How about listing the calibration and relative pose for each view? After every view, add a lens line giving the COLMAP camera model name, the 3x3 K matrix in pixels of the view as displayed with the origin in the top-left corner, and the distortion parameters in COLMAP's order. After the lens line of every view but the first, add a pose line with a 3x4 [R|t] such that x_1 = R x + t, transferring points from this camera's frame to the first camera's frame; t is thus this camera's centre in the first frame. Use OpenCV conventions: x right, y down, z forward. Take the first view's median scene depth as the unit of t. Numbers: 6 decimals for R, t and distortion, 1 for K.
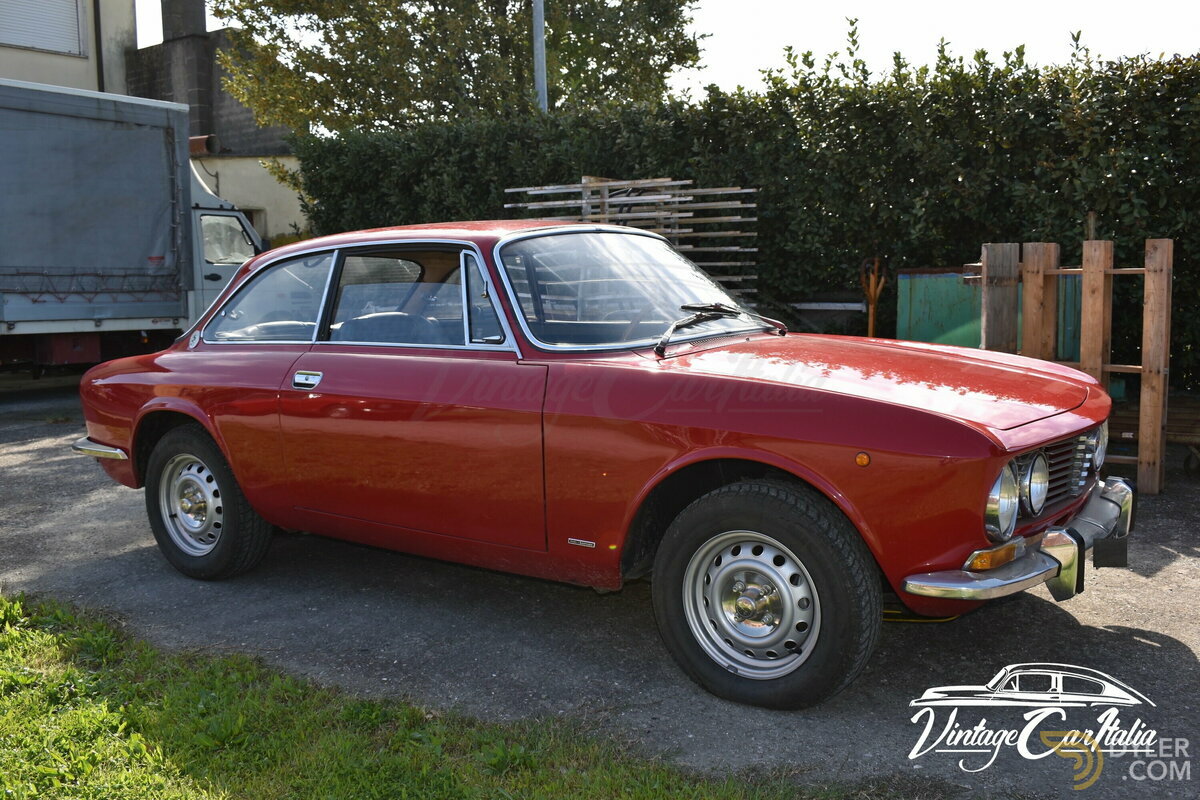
lens RADIAL K [[1111.6, 0, 600.0], [0, 1111.6, 400.0], [0, 0, 1]] dist [-0.090658, 0.005979]
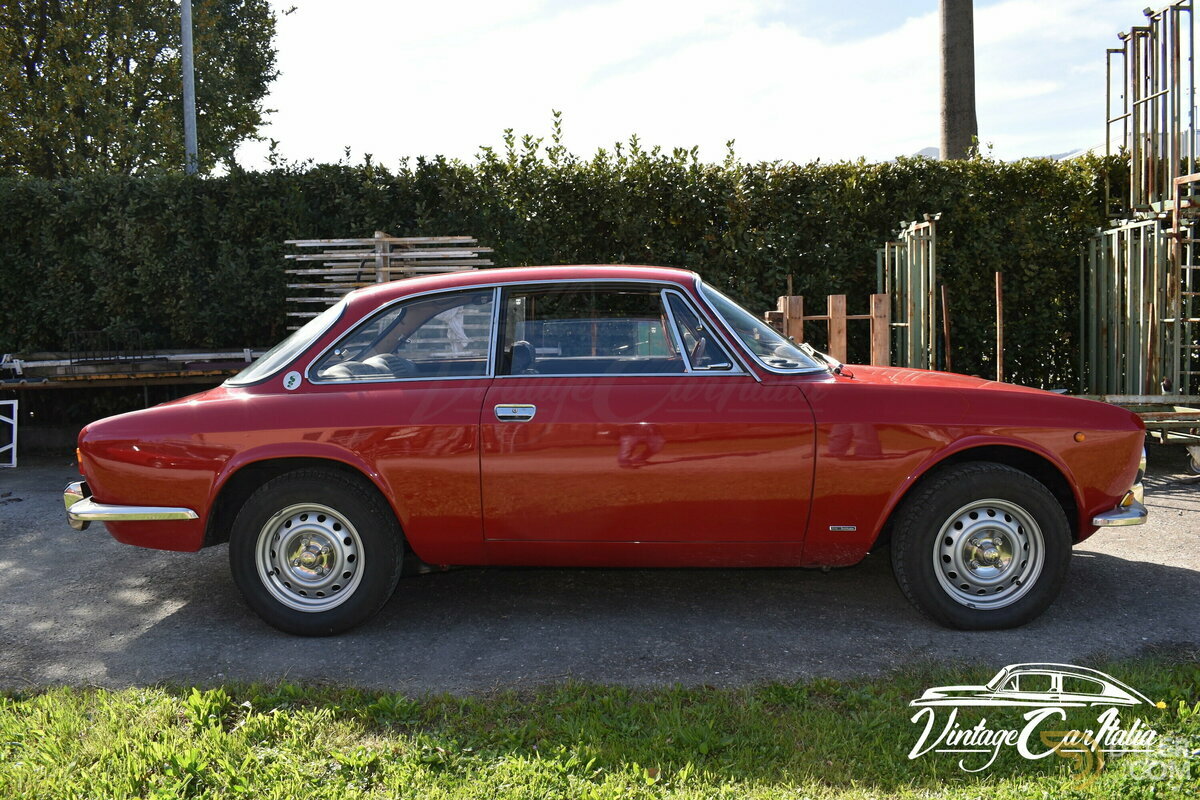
lens RADIAL K [[981.5, 0, 600.0], [0, 981.5, 400.0], [0, 0, 1]] dist [-0.088777, -0.000102]
pose [[0.845442, -0.037859, 0.532724, -0.400866], [0.061620, 0.997738, -0.026886, -0.000017], [-0.530501, 0.055557, 0.845862, 0.111955]]
